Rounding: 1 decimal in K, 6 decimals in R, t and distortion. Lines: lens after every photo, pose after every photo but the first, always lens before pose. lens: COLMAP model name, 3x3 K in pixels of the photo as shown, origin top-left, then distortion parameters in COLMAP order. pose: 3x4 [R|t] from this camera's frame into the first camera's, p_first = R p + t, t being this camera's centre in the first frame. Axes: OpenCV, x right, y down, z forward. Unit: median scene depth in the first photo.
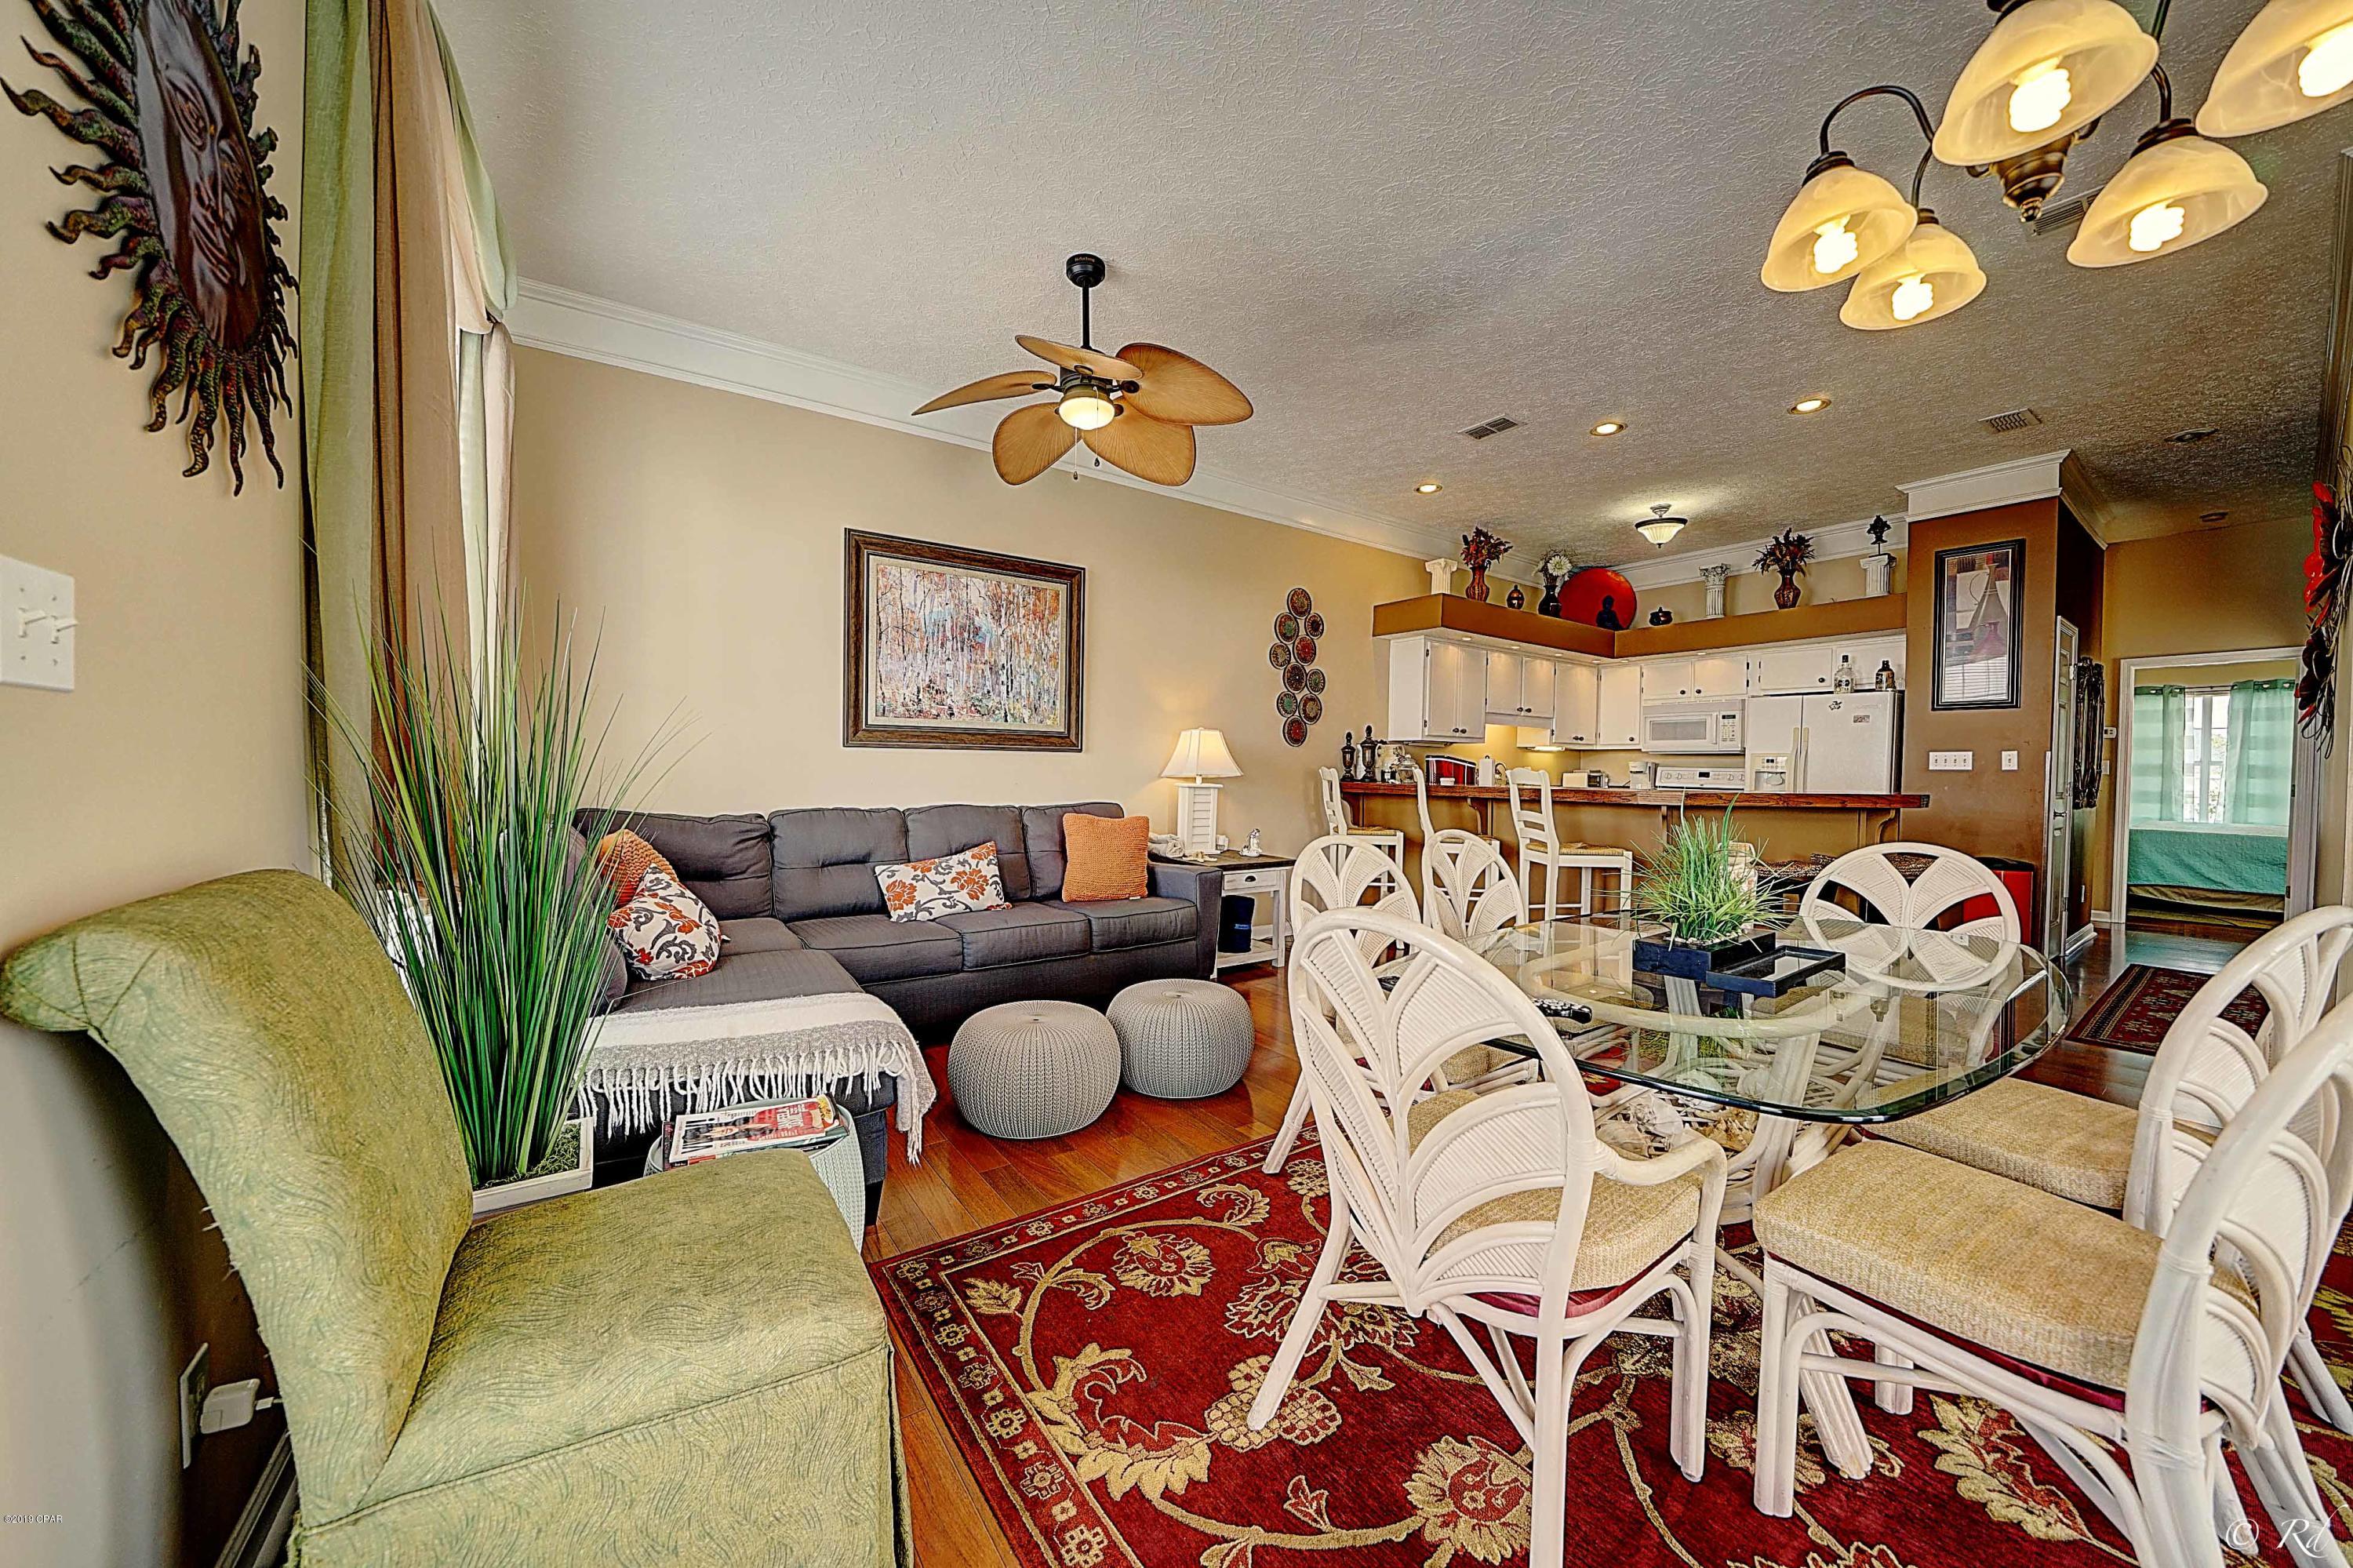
lens RADIAL K [[803.4, 0, 1178.6], [0, 803.4, 790.1], [0, 0, 1]] dist [-0.015307, -0.000187]
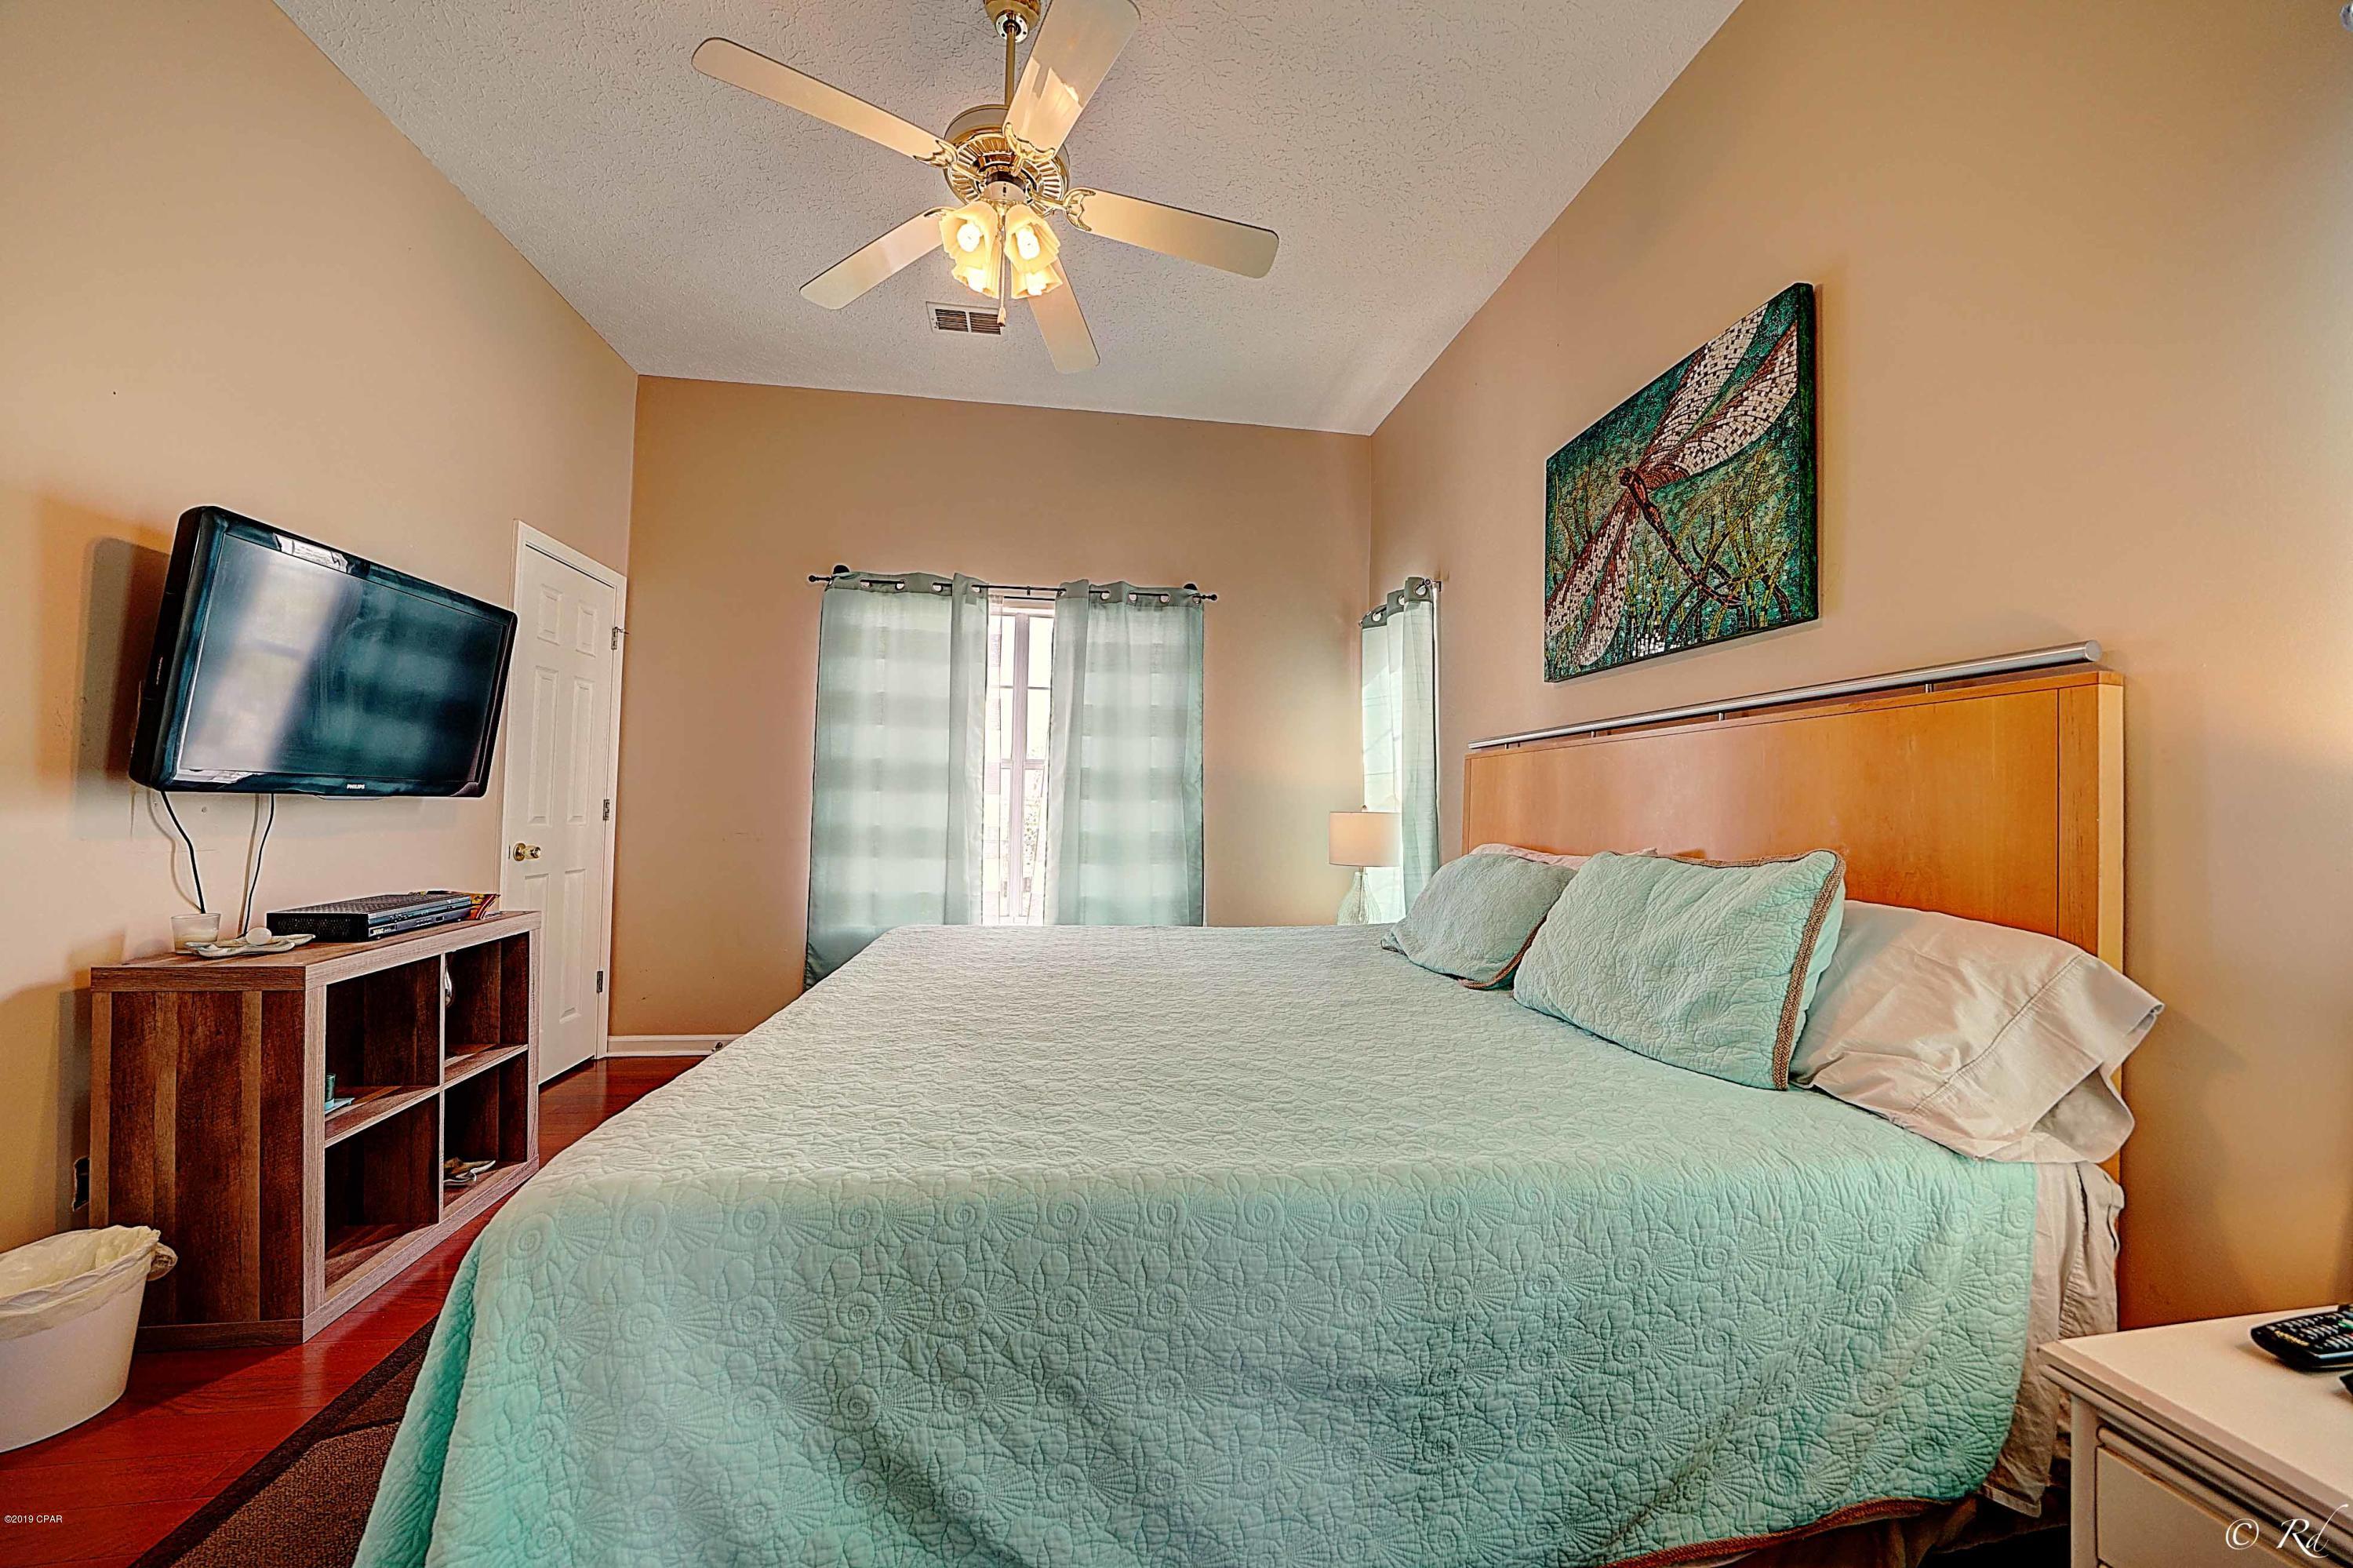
lens RADIAL K [[808.9, 0, 1176.5], [0, 808.9, 784.0], [0, 0, 1]] dist [-0.018711, -0.000147]
pose [[0.448100, 0.037287, 0.893206, 0.943666], [0.005273, 0.999002, -0.044349, -0.002547], [-0.893968, 0.024583, 0.447456, 0.714098]]
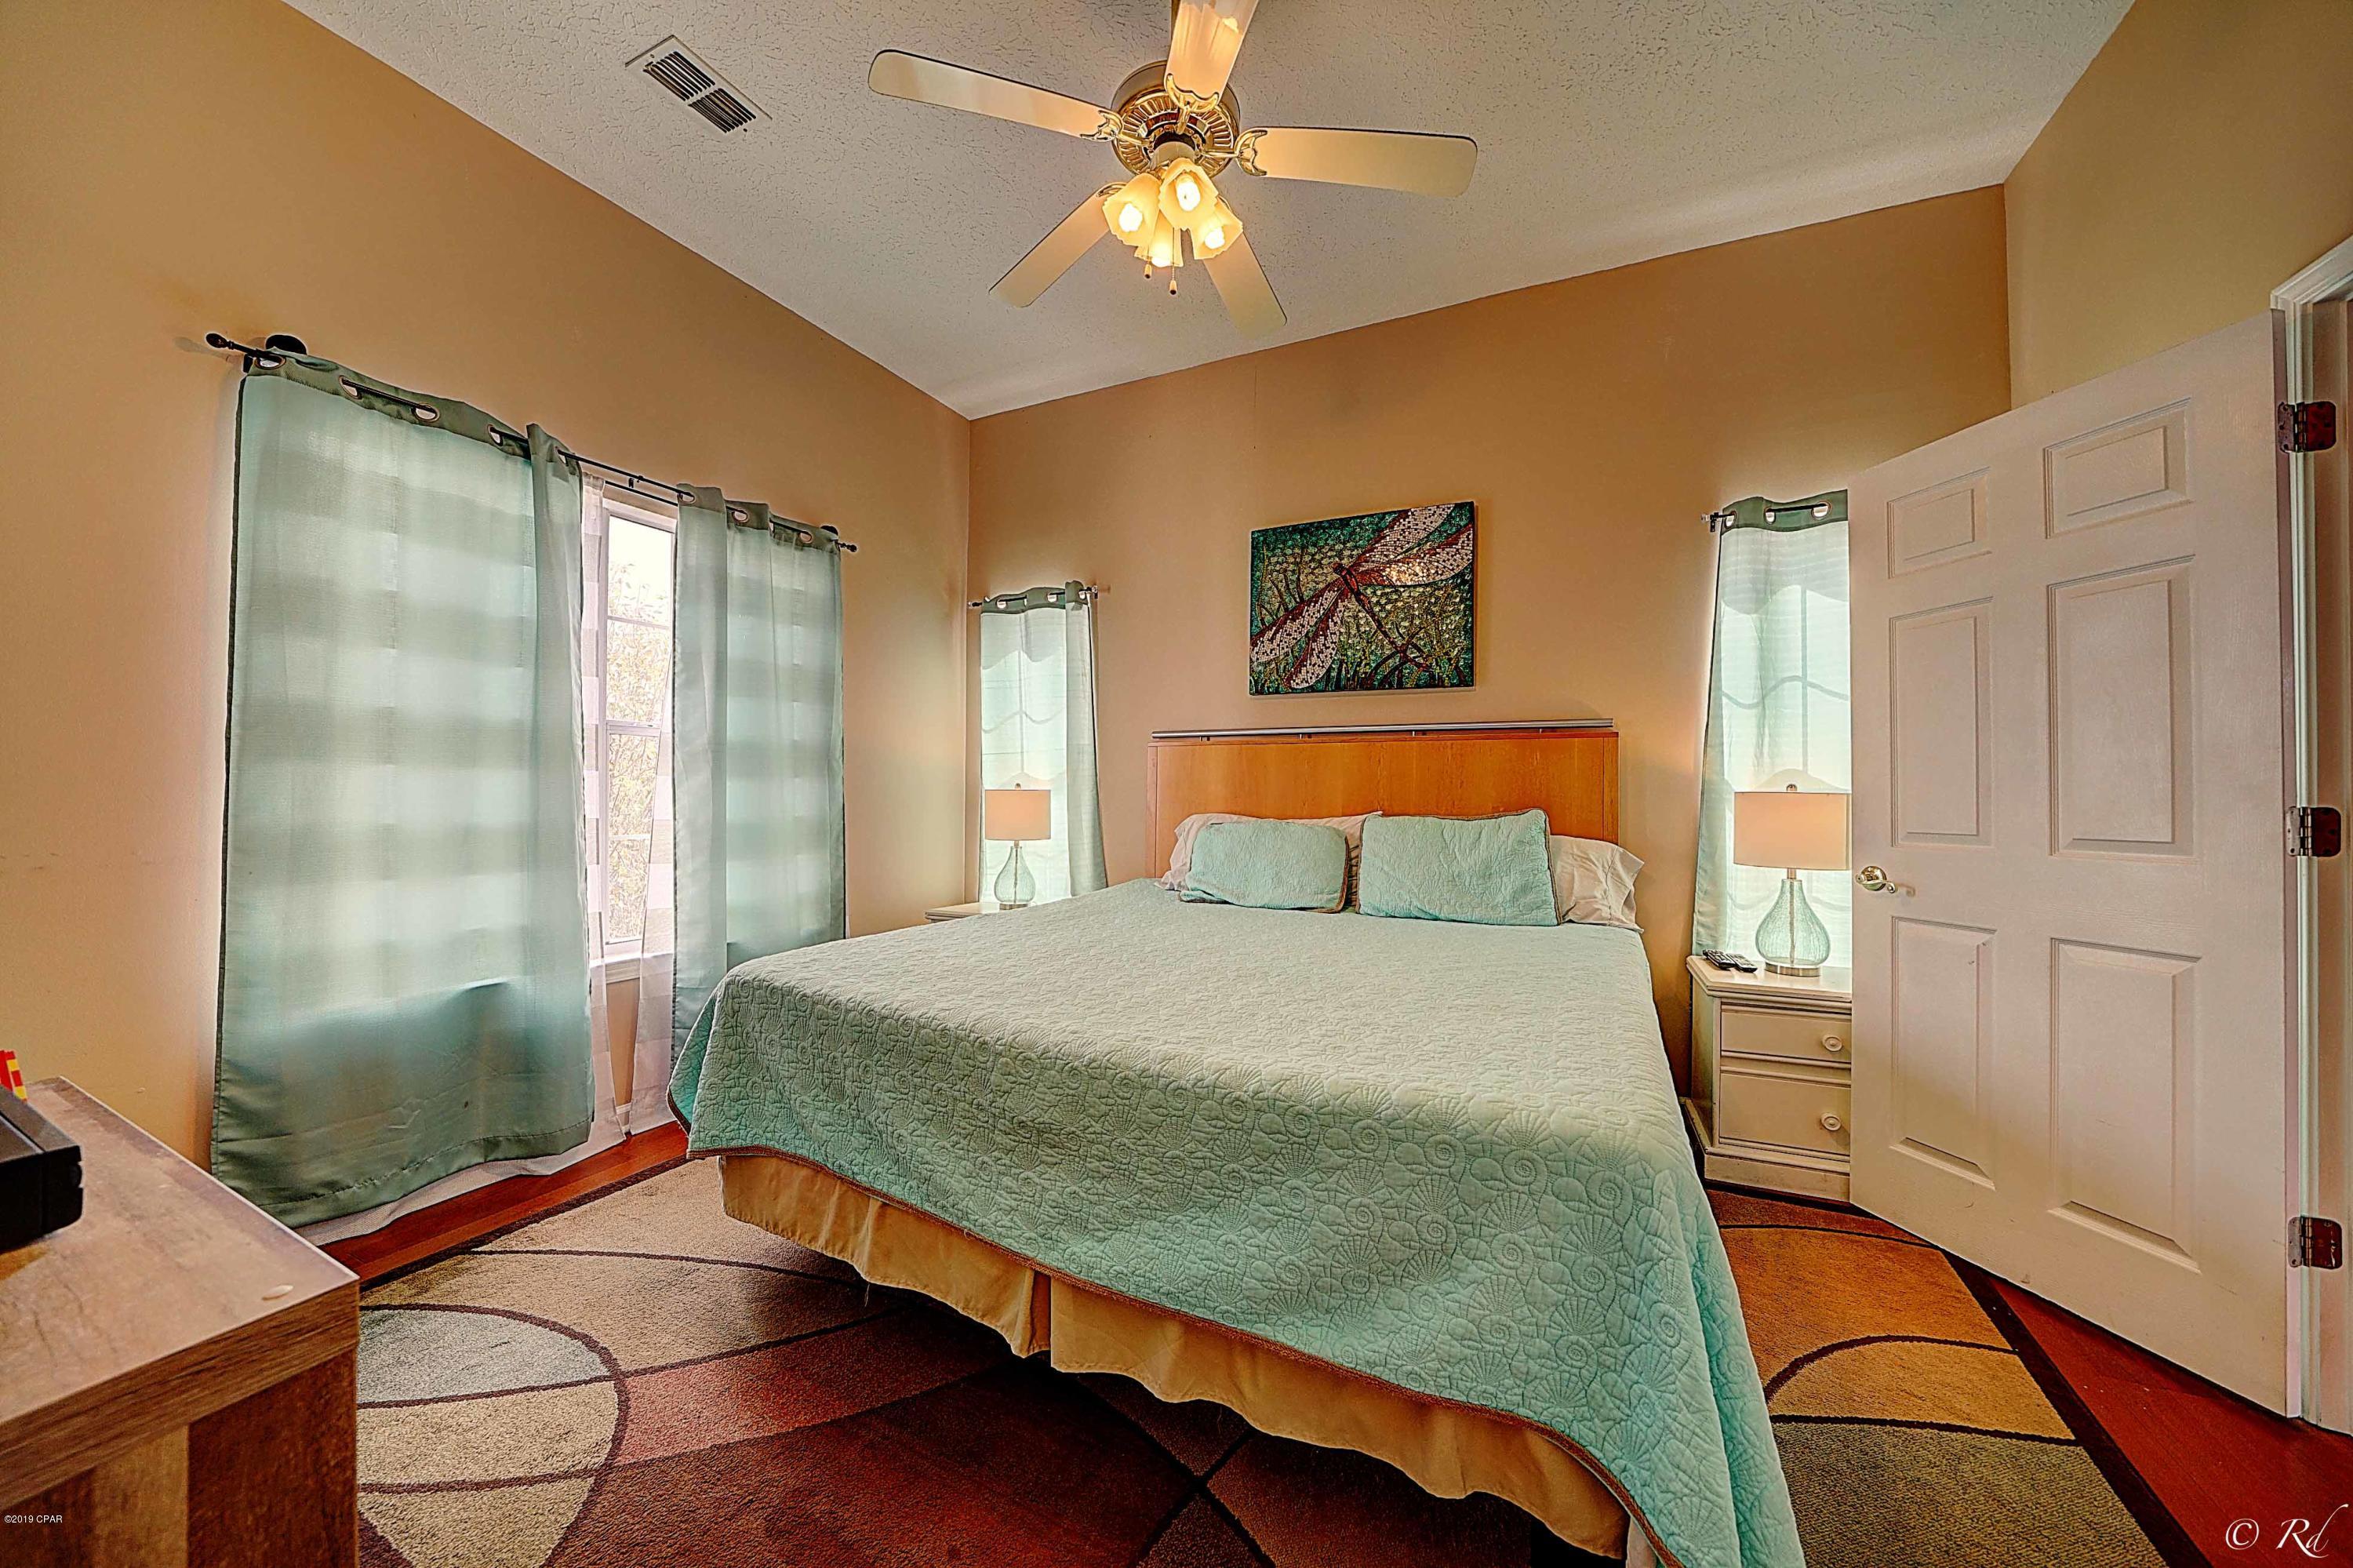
lens RADIAL K [[803.4, 0, 1178.6], [0, 803.4, 790.1], [0, 0, 1]] dist [-0.015307, -0.000187]
pose [[-0.480923, -0.003488, 0.876756, 0.928497], [0.016786, 0.999772, 0.013185, -0.010101], [-0.876602, 0.021058, -0.480754, 0.953282]]
